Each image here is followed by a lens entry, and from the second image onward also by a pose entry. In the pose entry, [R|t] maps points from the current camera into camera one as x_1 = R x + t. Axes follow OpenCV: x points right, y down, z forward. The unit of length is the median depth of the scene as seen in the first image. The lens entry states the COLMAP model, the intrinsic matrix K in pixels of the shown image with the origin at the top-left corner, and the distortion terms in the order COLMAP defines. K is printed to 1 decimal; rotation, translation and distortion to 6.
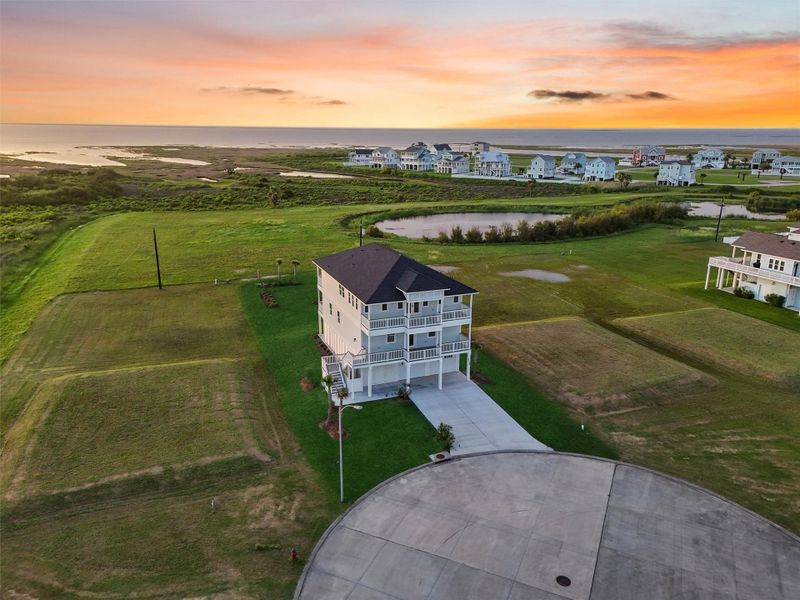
lens RADIAL K [[615.9, 0, 400.0], [0, 615.9, 300.0], [0, 0, 1]] dist [0.057196, -0.000907]
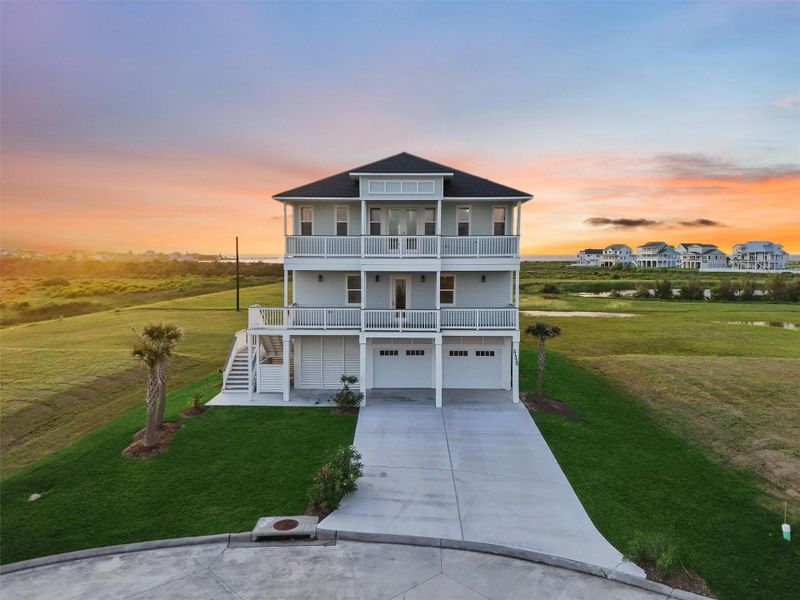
lens RADIAL K [[611.3, 0, 400.0], [0, 611.3, 300.0], [0, 0, 1]] dist [0.041975, 0.001358]
pose [[0.915819, 0.021440, -0.401018, 0.214900], [-0.106847, 0.975590, -0.191852, 0.154628], [0.387116, 0.218549, 0.895755, 0.560467]]
